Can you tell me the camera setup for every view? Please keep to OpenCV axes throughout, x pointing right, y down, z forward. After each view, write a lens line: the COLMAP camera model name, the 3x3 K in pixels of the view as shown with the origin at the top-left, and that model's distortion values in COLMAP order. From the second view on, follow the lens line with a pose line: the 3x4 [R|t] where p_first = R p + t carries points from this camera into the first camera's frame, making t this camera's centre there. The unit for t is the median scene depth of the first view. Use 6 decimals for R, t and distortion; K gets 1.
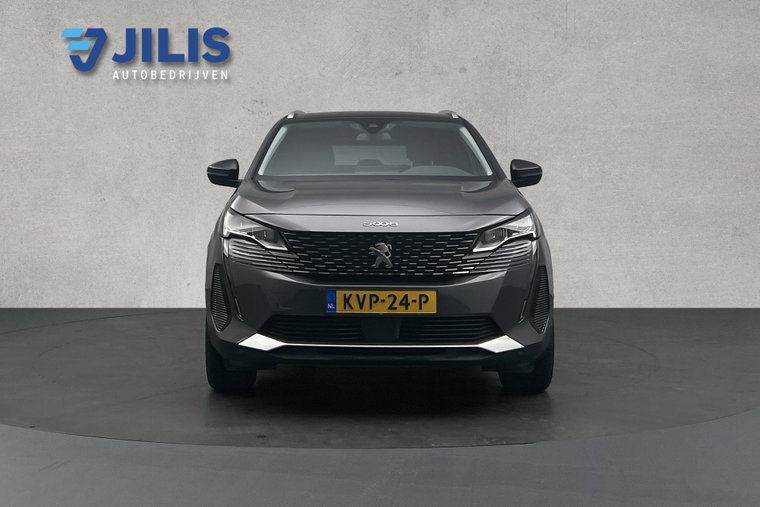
lens RADIAL K [[592.7, 0, 380.7], [0, 592.7, 253.4], [0, 0, 1]] dist [0.001204, -0.003775]
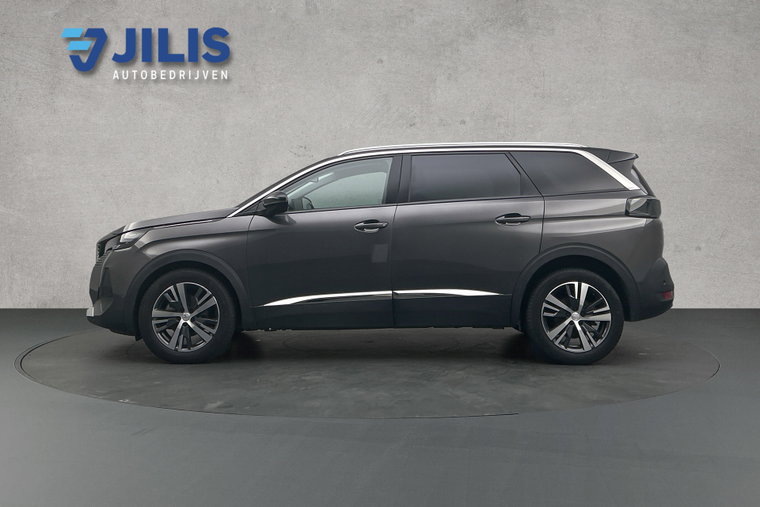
lens RADIAL K [[592.7, 0, 379.6], [0, 592.7, 255.3], [0, 0, 1]] dist [0.001204, -0.003775]
pose [[1.000000, -0.000097, -0.000790, -0.039493], [0.000097, 1.000000, 0.000959, -0.023770], [0.000790, -0.000959, 0.999999, -0.278249]]
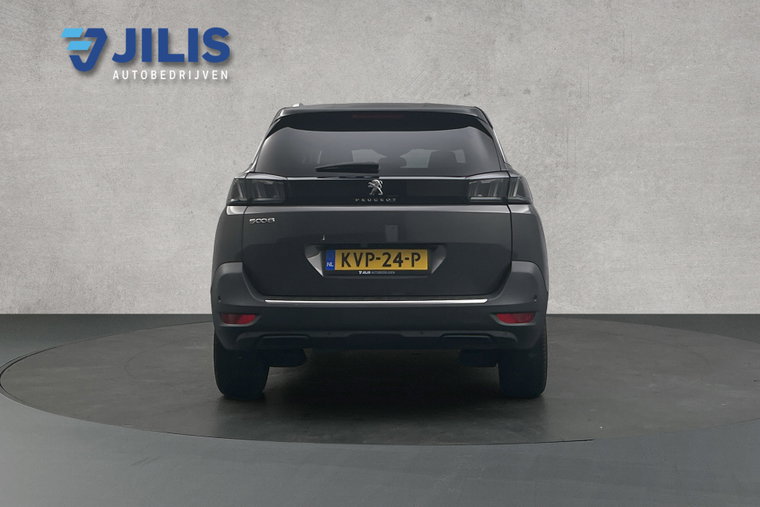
lens RADIAL K [[592.7, 0, 379.4], [0, 592.7, 253.5], [0, 0, 1]] dist [0.001204, -0.003775]
pose [[1.000000, 0.000043, -0.000771, -0.126726], [-0.000043, 1.000000, 0.000495, -0.017648], [0.000771, -0.000495, 1.000000, -0.070920]]
